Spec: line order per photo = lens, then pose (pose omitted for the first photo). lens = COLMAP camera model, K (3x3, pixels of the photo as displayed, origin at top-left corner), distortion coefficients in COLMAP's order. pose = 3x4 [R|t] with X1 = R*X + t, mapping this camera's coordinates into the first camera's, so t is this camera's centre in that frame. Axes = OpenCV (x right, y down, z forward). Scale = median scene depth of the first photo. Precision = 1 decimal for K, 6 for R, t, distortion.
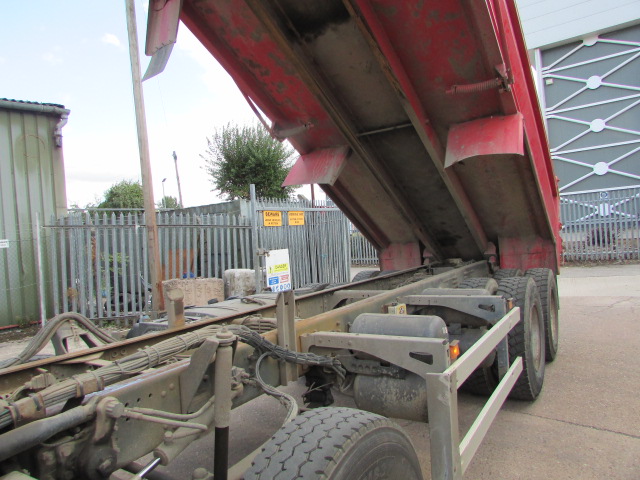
lens RADIAL K [[458.7, 0, 318.5], [0, 458.7, 228.5], [0, 0, 1]] dist [-0.034980, 0.022997]
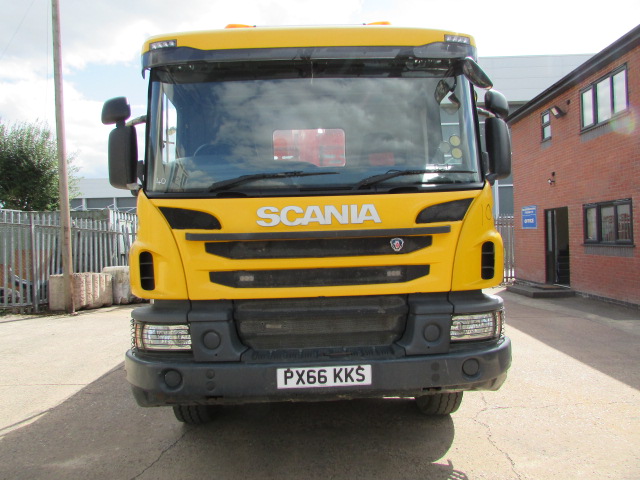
lens RADIAL K [[458.7, 0, 311.6], [0, 458.7, 231.6], [0, 0, 1]] dist [-0.034980, 0.022997]
pose [[0.824826, 0.059458, 0.562252, -0.291847], [-0.039150, 0.998074, -0.048113, 0.022383], [-0.564030, 0.017673, 0.825565, -0.205276]]
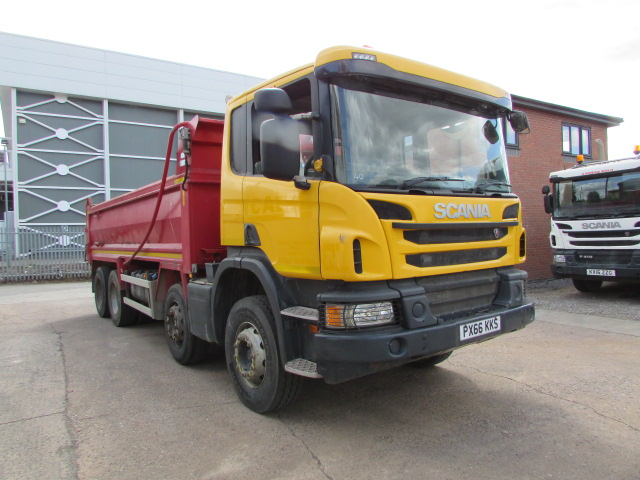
lens RADIAL K [[458.7, 0, 311.7], [0, 458.7, 232.6], [0, 0, 1]] dist [-0.034980, 0.022997]
pose [[0.360399, 0.069516, 0.930204, -0.443961], [-0.005351, 0.997357, -0.072461, 0.036795], [-0.932783, 0.021138, 0.359818, -0.068774]]
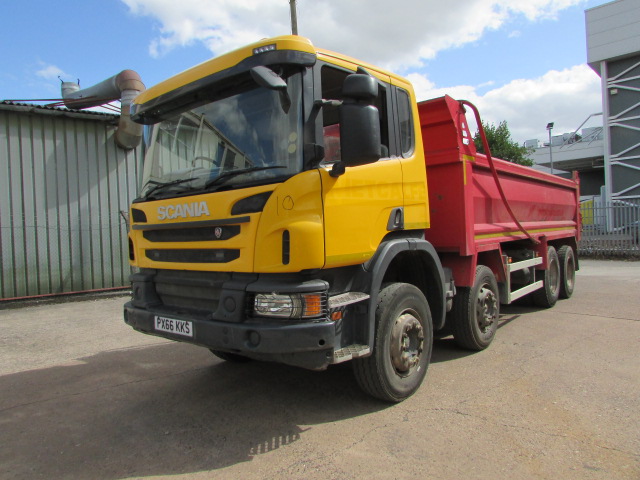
lens RADIAL K [[458.7, 0, 308.5], [0, 458.7, 232.9], [0, 0, 1]] dist [-0.034980, 0.022997]
pose [[0.990041, 0.038034, -0.135548, -0.084529], [-0.034915, 0.999070, 0.025316, 0.010247], [0.136384, -0.020331, 0.990447, -0.295219]]
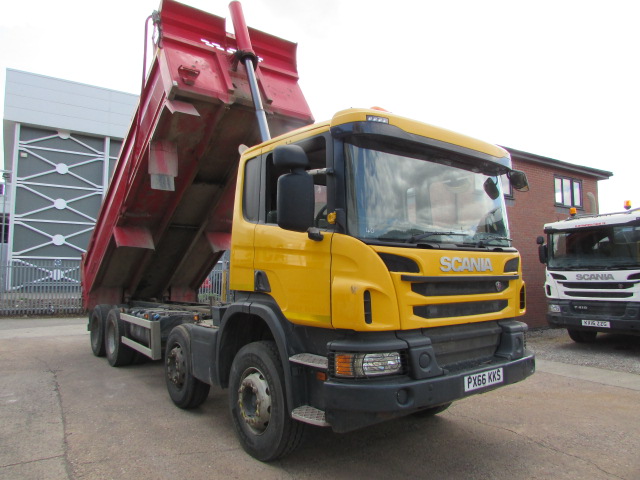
lens RADIAL K [[458.7, 0, 312.5], [0, 458.7, 233.1], [0, 0, 1]] dist [-0.034980, 0.022997]
pose [[0.341885, 0.160533, 0.925929, -0.456420], [-0.032003, 0.986719, -0.159255, 0.033231], [-0.939197, 0.024814, 0.342482, -0.063419]]
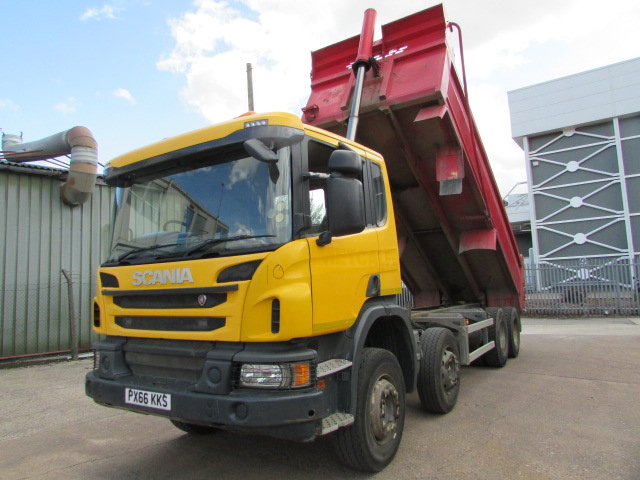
lens RADIAL K [[458.7, 0, 308.5], [0, 458.7, 231.9], [0, 0, 1]] dist [-0.034980, 0.022997]
pose [[0.999182, 0.037756, -0.014477, -0.105908], [-0.039100, 0.993400, -0.107835, 0.006386], [0.010310, 0.108313, 0.994063, -0.301526]]
